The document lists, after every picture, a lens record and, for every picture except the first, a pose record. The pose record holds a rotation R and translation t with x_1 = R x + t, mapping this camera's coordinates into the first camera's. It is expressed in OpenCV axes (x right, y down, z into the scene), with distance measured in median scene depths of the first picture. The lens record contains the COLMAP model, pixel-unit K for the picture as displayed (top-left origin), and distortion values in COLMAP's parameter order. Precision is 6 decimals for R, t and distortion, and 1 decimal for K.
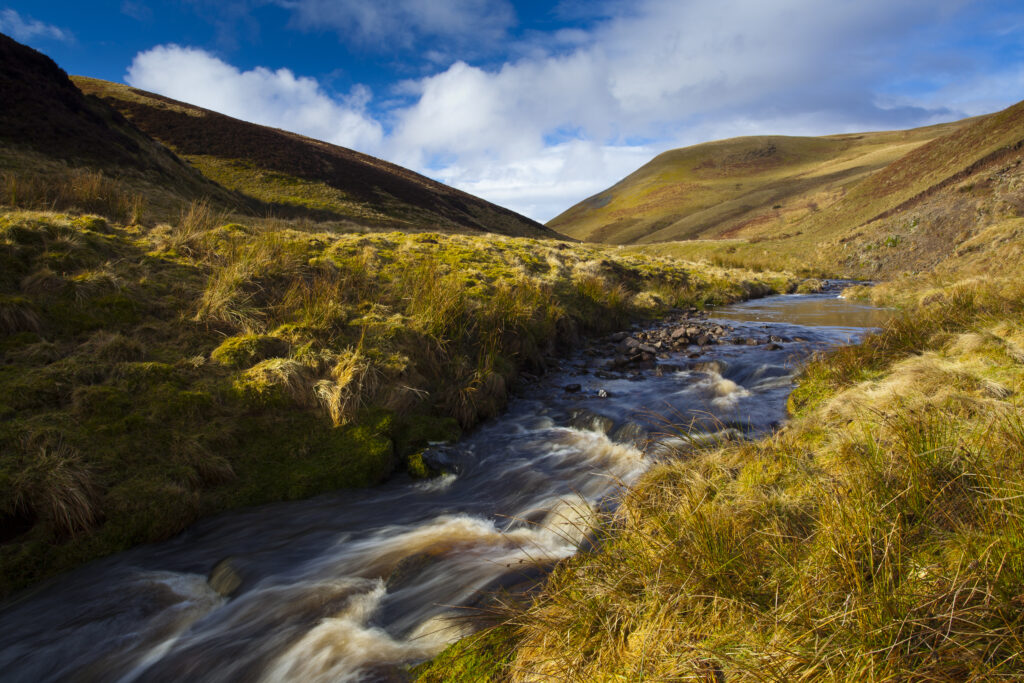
lens RADIAL K [[754.5, 0, 512.0], [0, 754.5, 341.5], [0, 0, 1]] dist [0.000557, 0.000084]
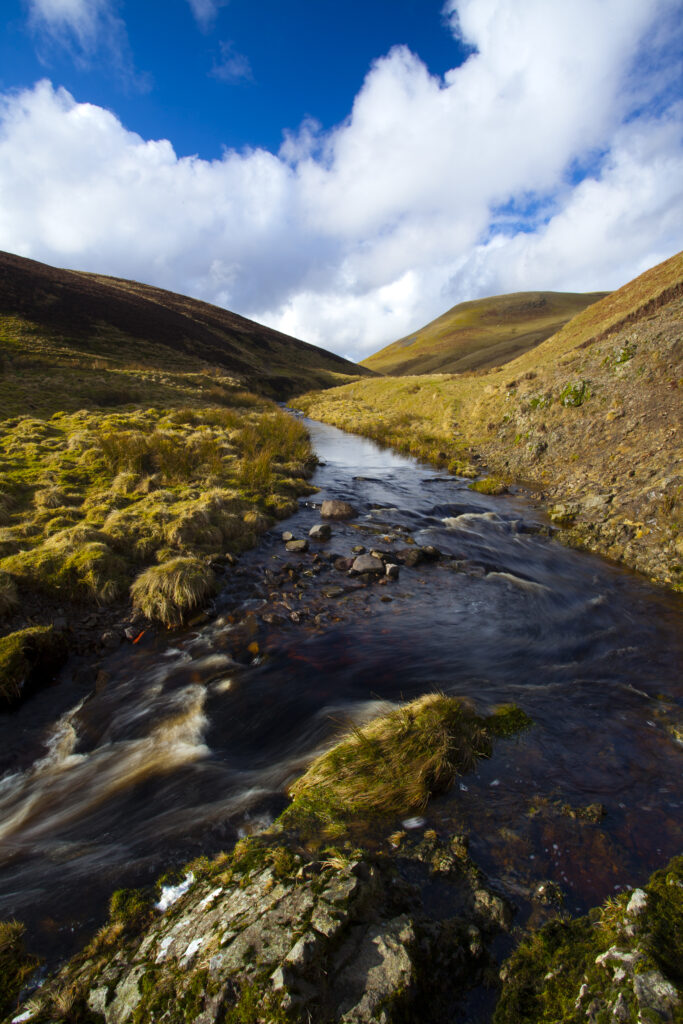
lens RADIAL K [[506.7, 0, 341.5], [0, 506.7, 512.0], [0, 0, 1]] dist [-0.072658, 0.034690]
pose [[0.998470, 0.020607, -0.051316, 0.102352], [-0.013213, 0.989996, 0.140477, -0.027624], [0.053697, -0.139584, 0.988753, 0.183764]]
